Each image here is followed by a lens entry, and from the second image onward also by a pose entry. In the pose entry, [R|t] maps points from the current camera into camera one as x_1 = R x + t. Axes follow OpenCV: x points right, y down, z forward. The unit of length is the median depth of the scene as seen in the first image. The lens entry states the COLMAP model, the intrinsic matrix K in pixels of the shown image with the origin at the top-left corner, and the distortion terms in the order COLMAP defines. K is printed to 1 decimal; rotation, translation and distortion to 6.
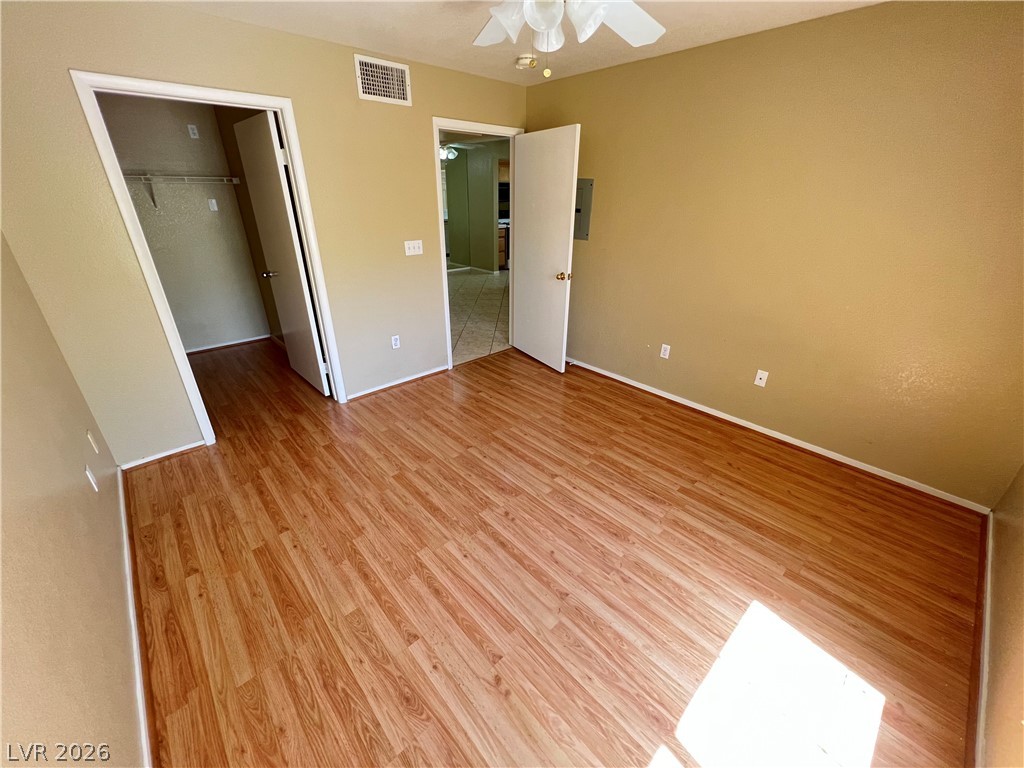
lens RADIAL K [[412.8, 0, 509.7], [0, 412.8, 380.1], [0, 0, 1]] dist [-0.002670, 0.000339]
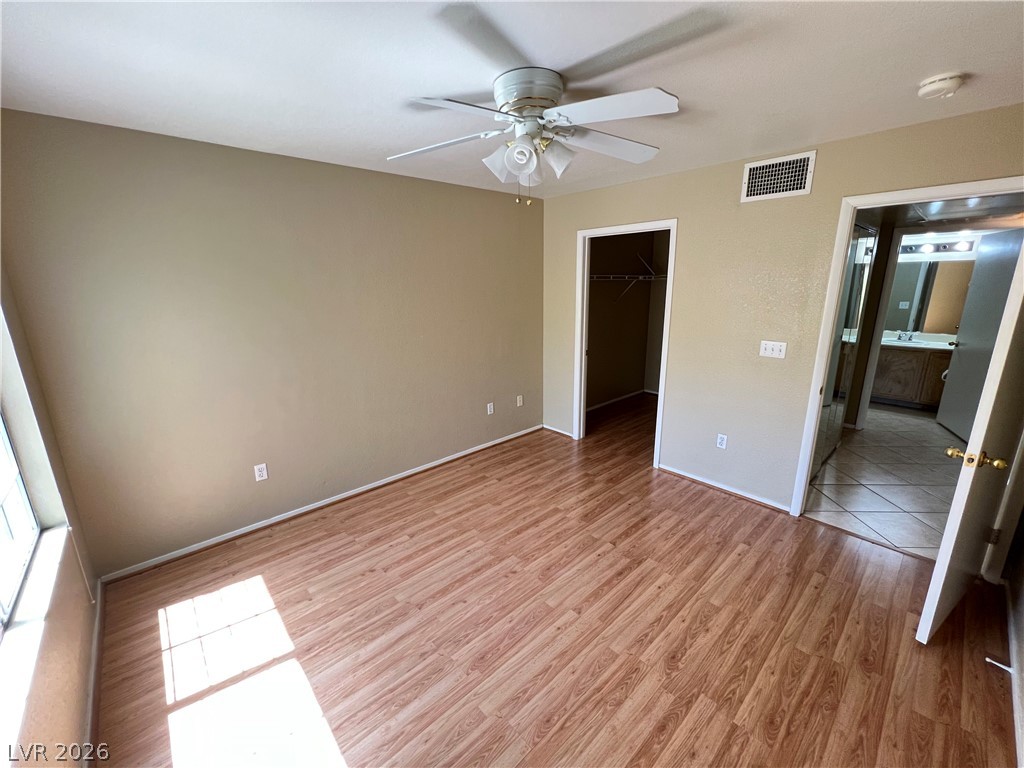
lens RADIAL K [[410.4, 0, 514.3], [0, 410.4, 384.4], [0, 0, 1]] dist [-0.001648, 0.000038]
pose [[-0.000475, 0.241099, -0.970500, 0.936543], [-0.406638, 0.886592, 0.220453, -0.356045], [0.913589, 0.394747, 0.097619, 0.719940]]
